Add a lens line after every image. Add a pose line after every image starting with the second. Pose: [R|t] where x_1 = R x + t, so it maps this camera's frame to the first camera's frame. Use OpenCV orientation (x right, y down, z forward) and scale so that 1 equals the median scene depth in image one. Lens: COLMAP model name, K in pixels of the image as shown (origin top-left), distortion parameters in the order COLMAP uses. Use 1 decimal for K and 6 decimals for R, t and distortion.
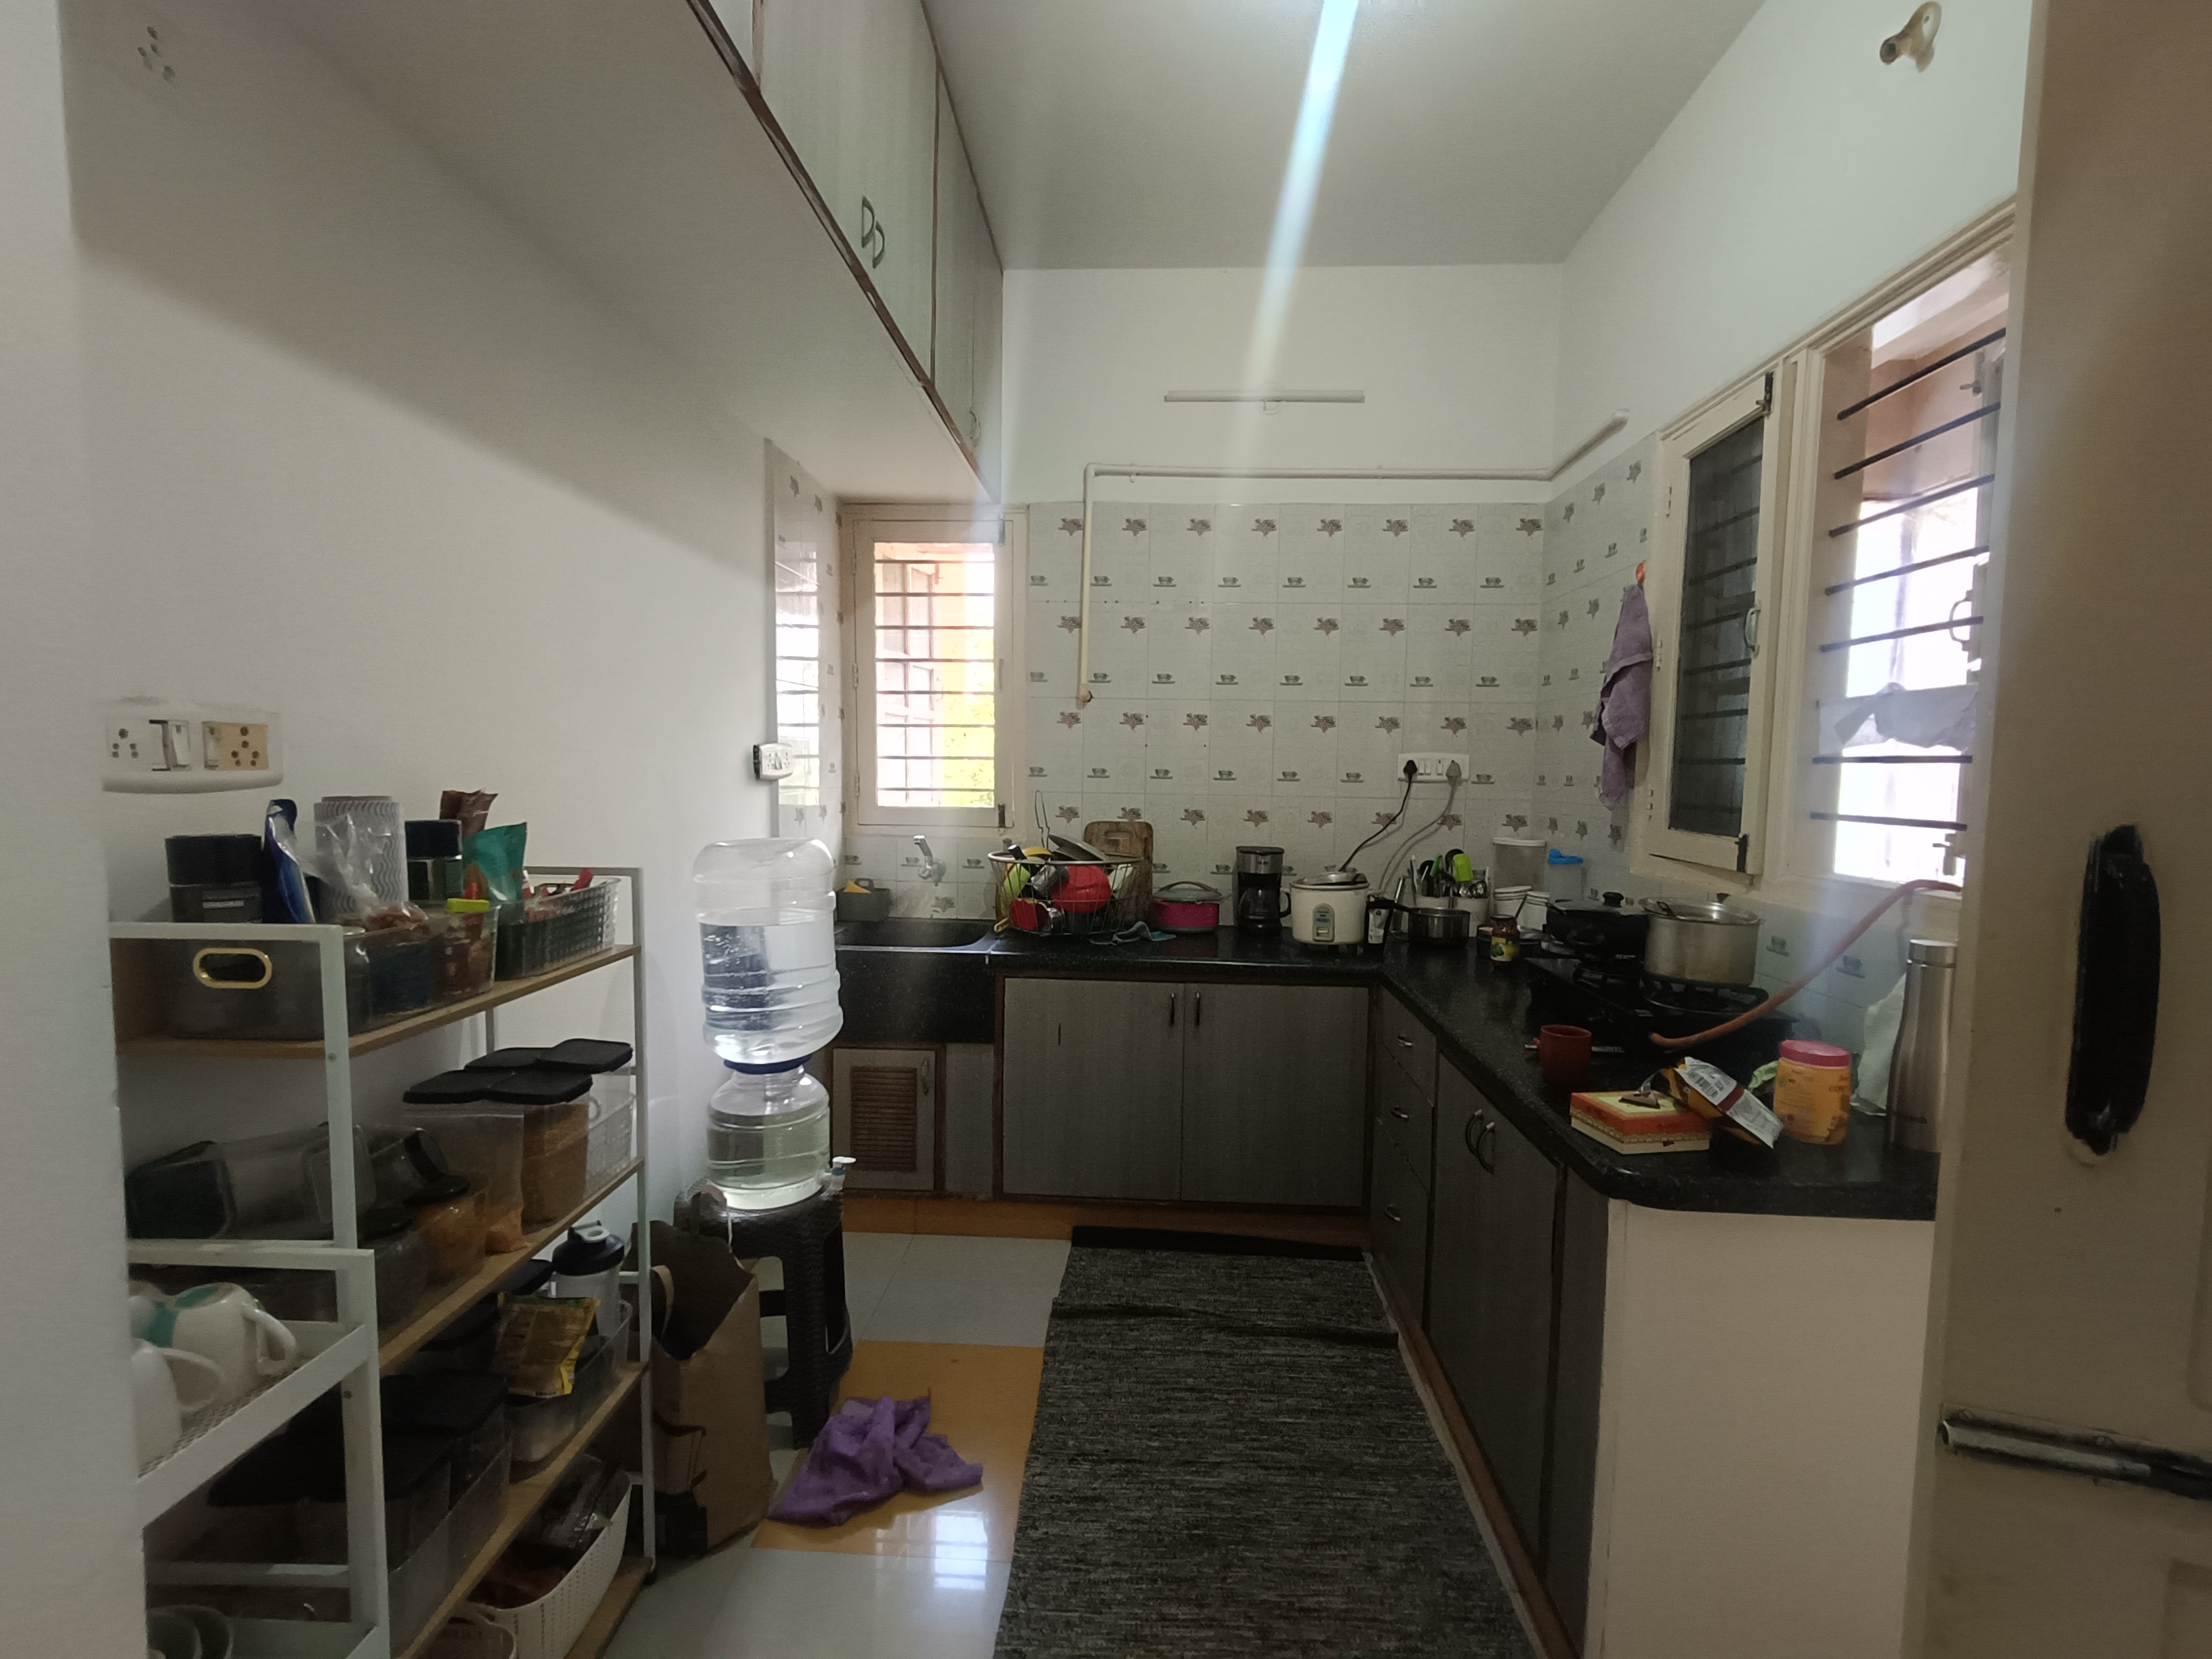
lens RADIAL K [[1014.3, 0, 1094.2], [0, 1014.3, 847.4], [0, 0, 1]] dist [-0.000672, -0.008873]
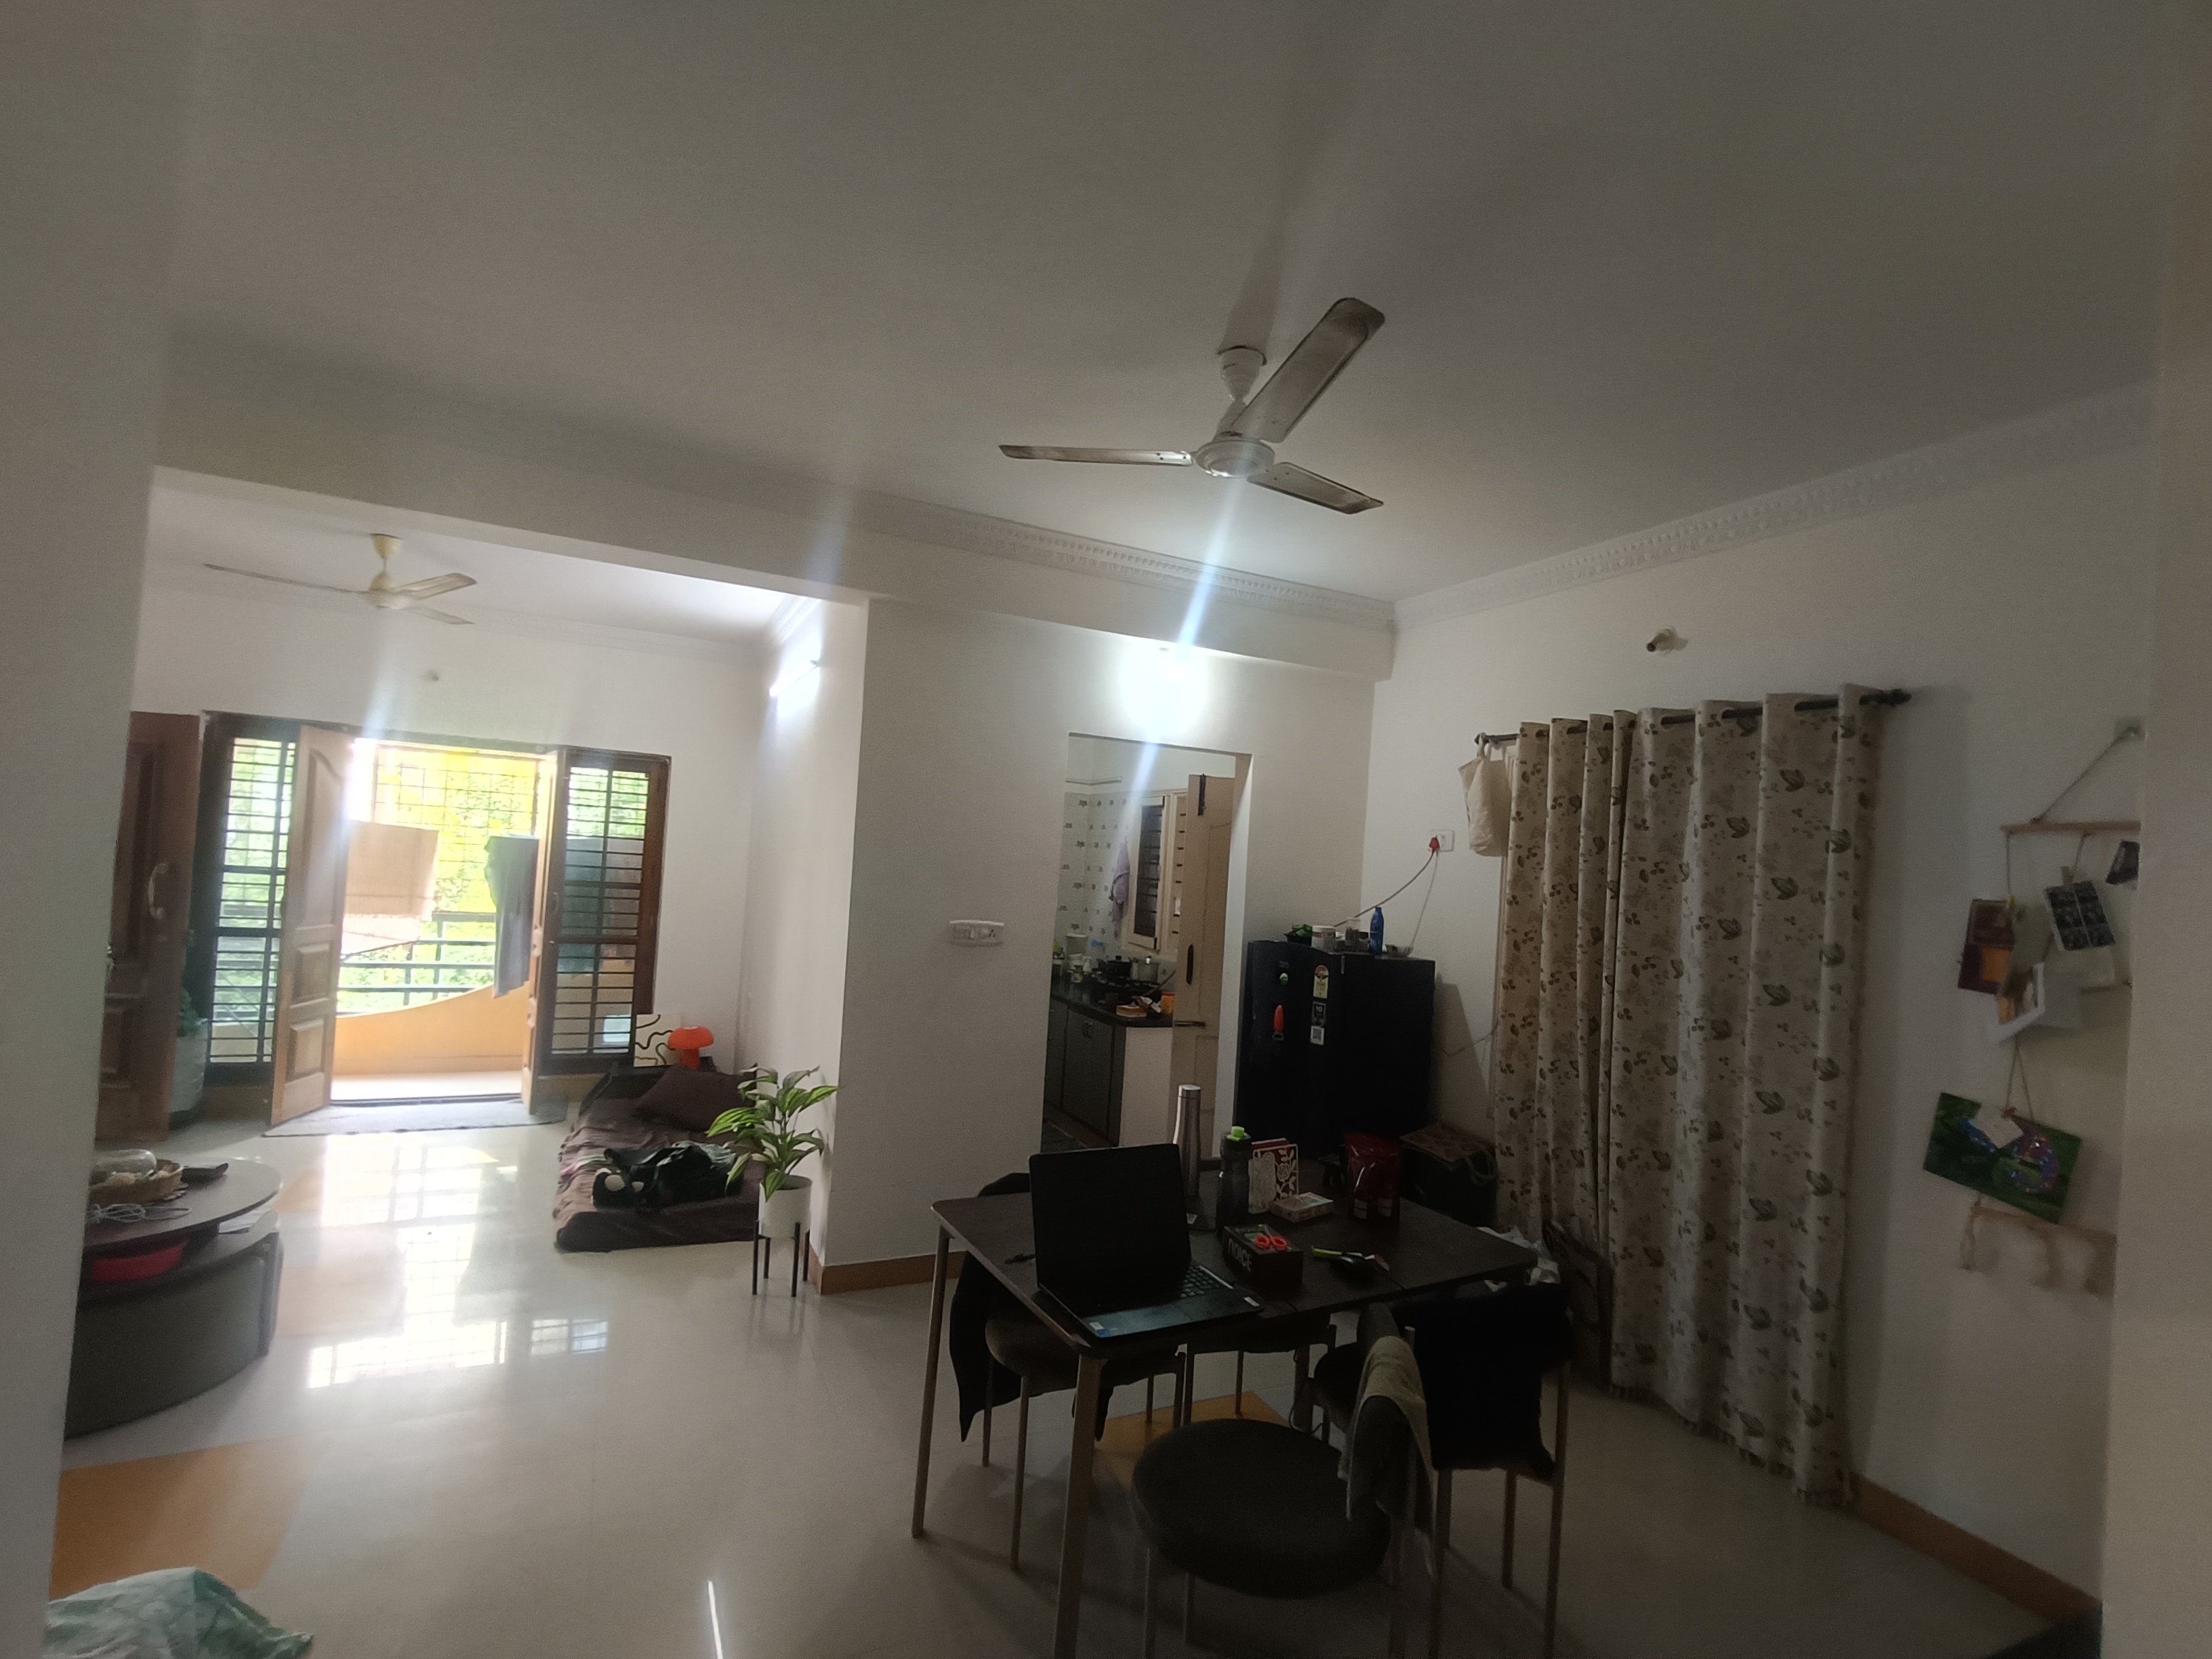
lens RADIAL K [[1014.3, 0, 1094.2], [0, 1014.3, 847.4], [0, 0, 1]] dist [-0.000672, -0.008873]
pose [[0.874688, 0.051028, 0.481992, -1.027494], [-0.016619, 0.997015, -0.075394, -0.047513], [-0.484401, 0.057936, 0.872926, -1.624515]]
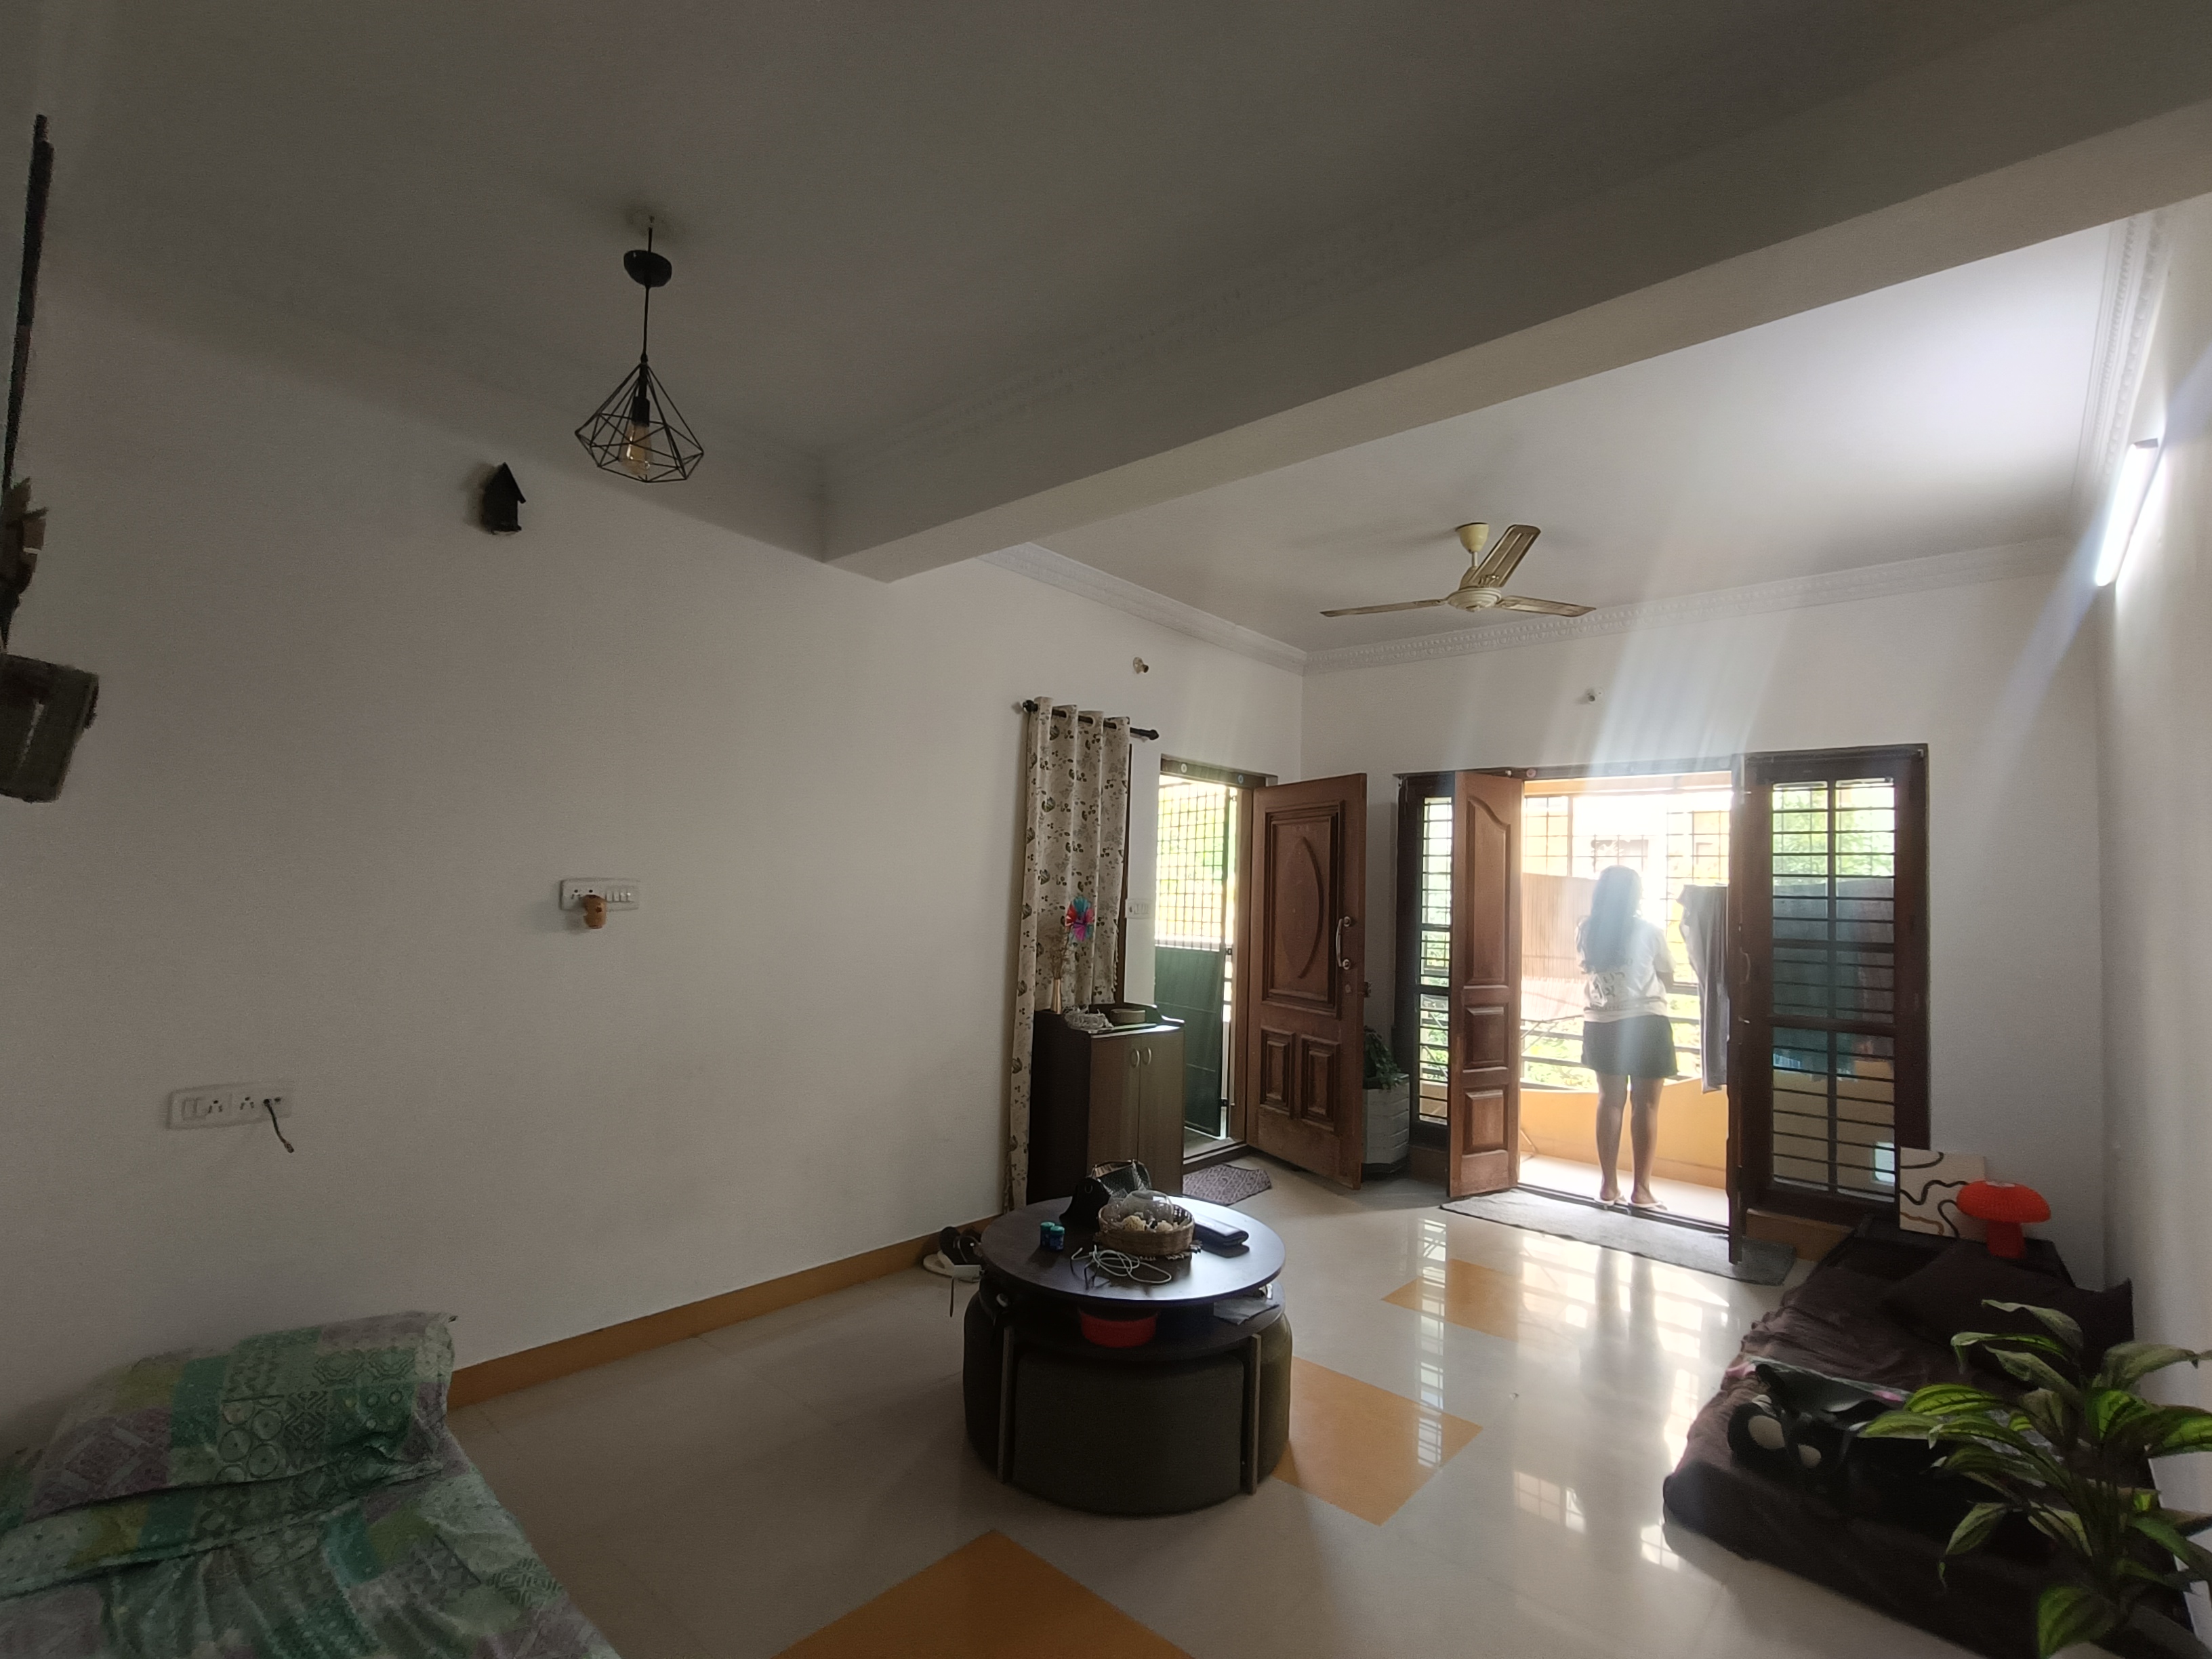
lens RADIAL K [[1014.3, 0, 1094.2], [0, 1014.3, 847.4], [0, 0, 1]] dist [-0.000672, -0.008873]
pose [[0.781753, -0.012993, -0.623453, -0.786141], [-0.070591, 0.991512, -0.109179, -0.012925], [0.619580, 0.129361, 0.774201, -0.982858]]
